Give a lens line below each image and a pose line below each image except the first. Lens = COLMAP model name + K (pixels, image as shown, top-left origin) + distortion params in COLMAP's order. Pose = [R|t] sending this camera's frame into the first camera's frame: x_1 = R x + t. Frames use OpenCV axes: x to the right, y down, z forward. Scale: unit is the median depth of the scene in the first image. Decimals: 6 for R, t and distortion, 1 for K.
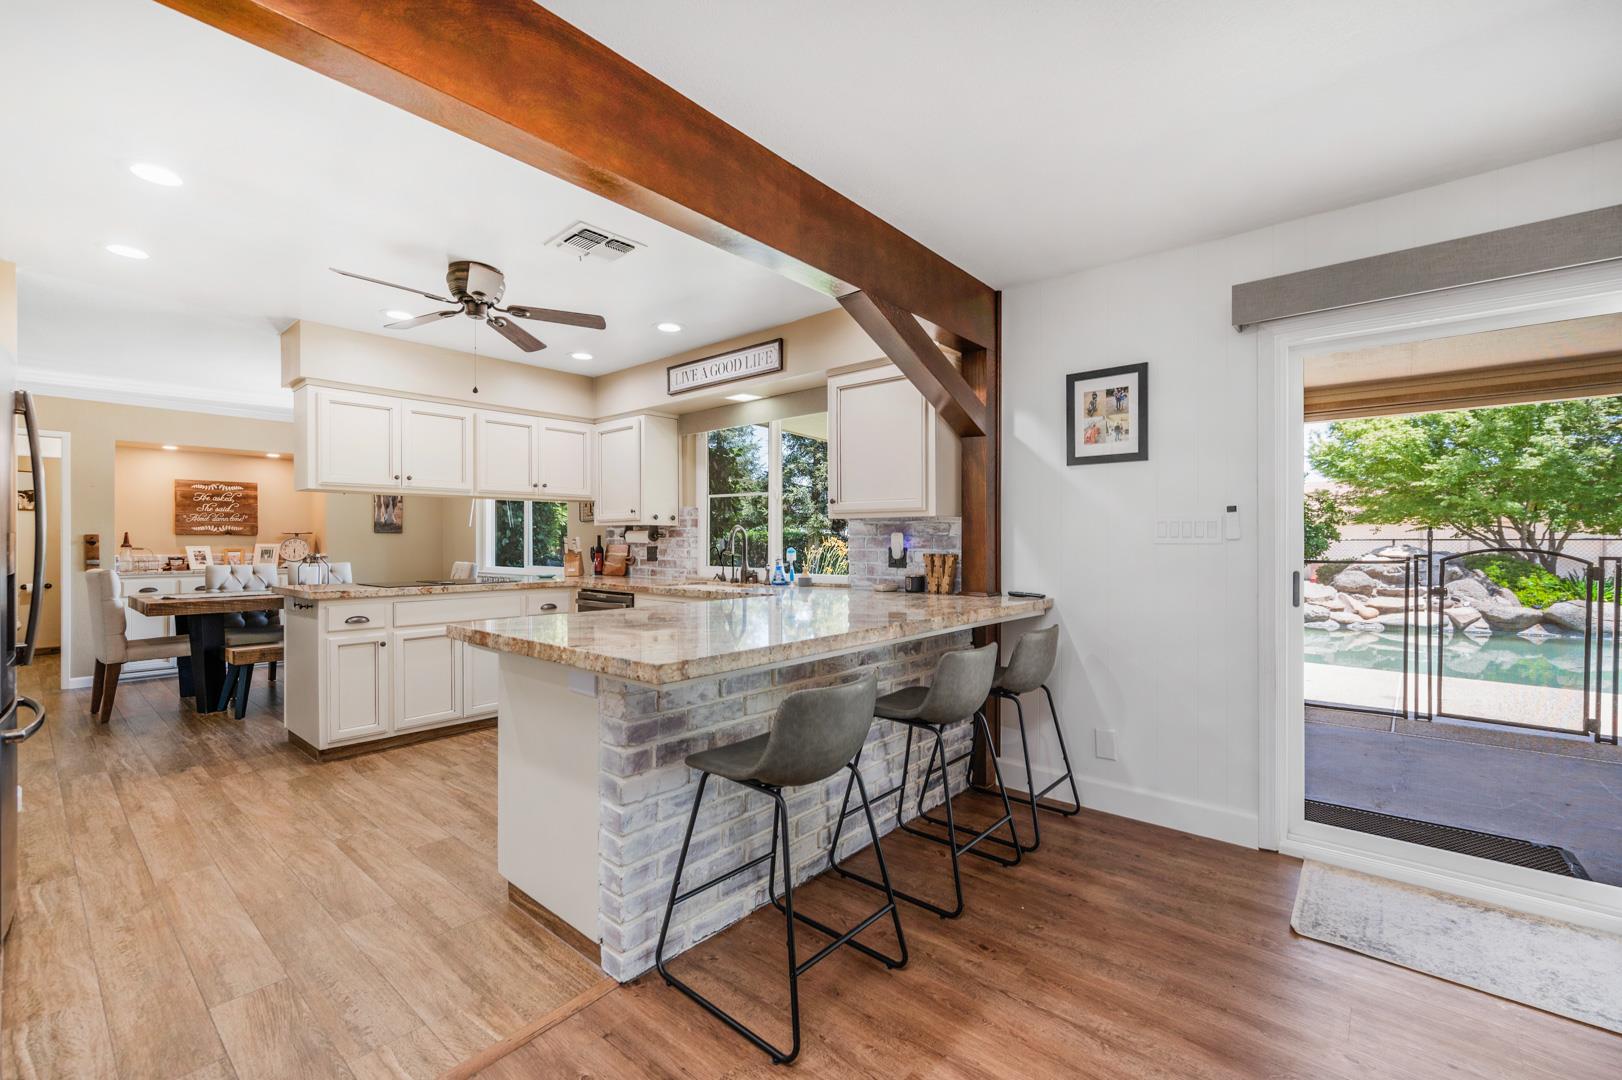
lens RADIAL K [[698.0, 0, 811.0], [0, 698.0, 540.0], [0, 0, 1]] dist [0.019352, -0.000303]
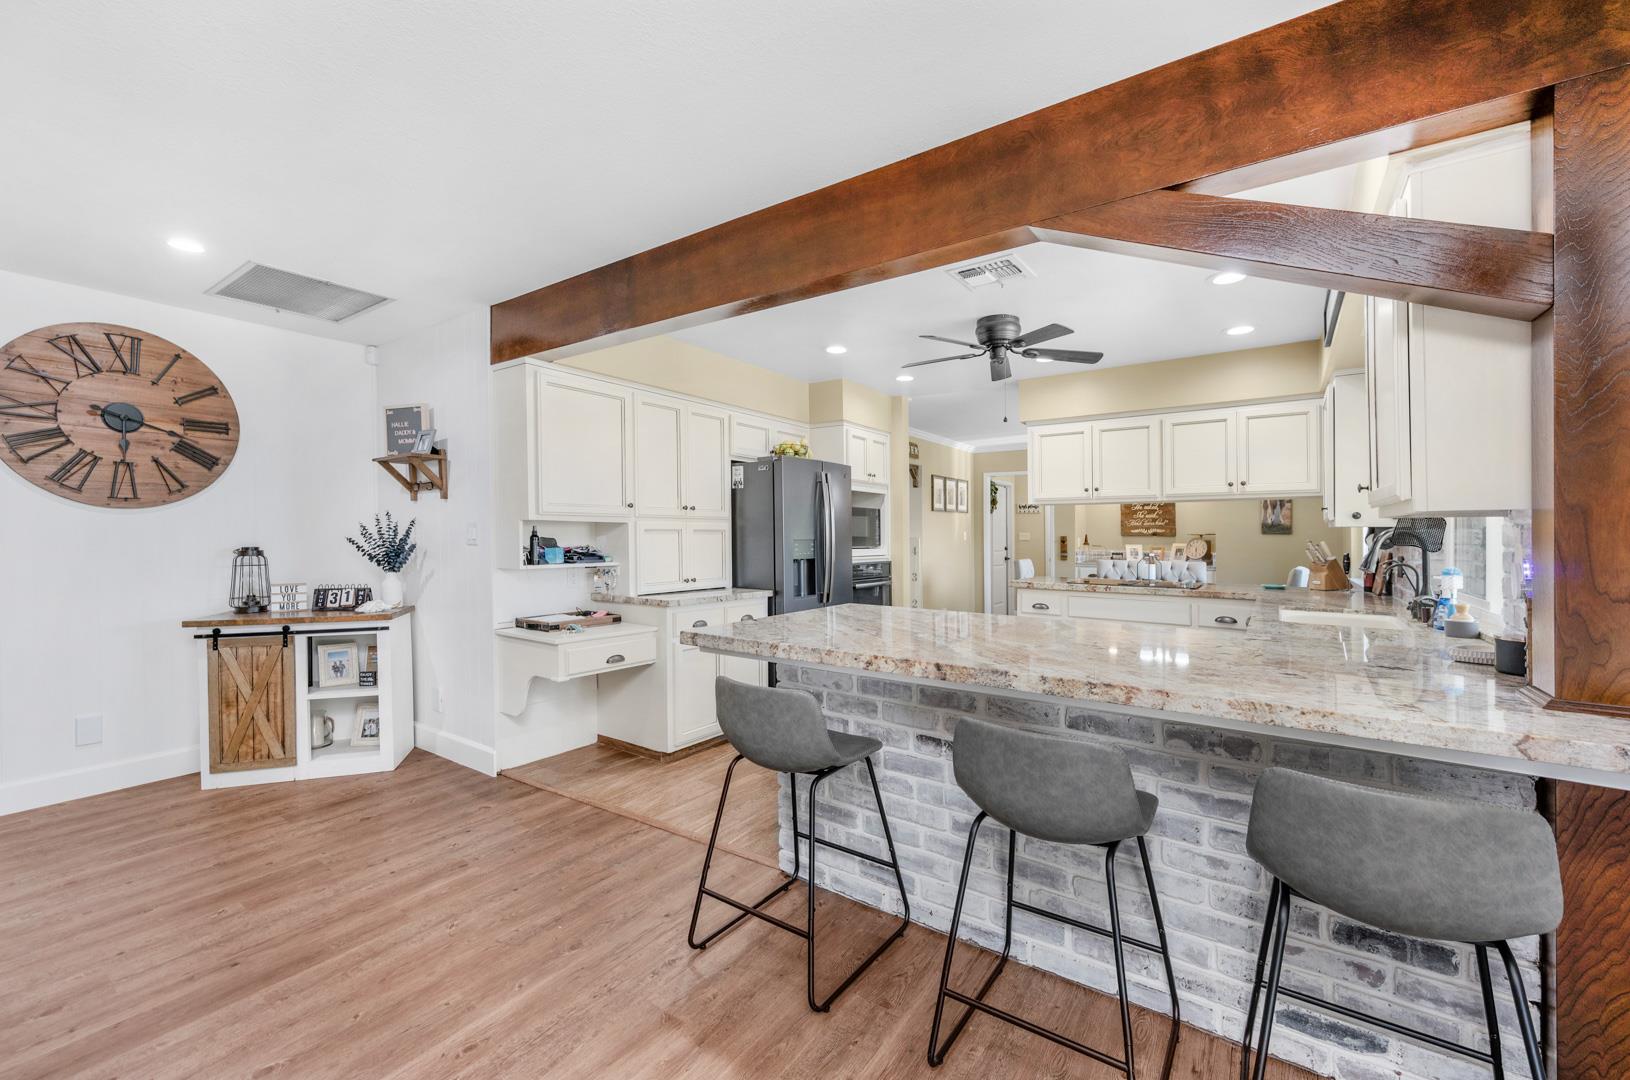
lens RADIAL K [[680.0, 0, 815.0], [0, 680.0, 540.0], [0, 0, 1]] dist [-0.002584, -0.000256]
pose [[0.145018, 0.008110, -0.989396, 0.360210], [-0.003609, 0.999964, 0.007667, -0.009402], [0.989423, 0.002459, 0.145042, 0.303884]]
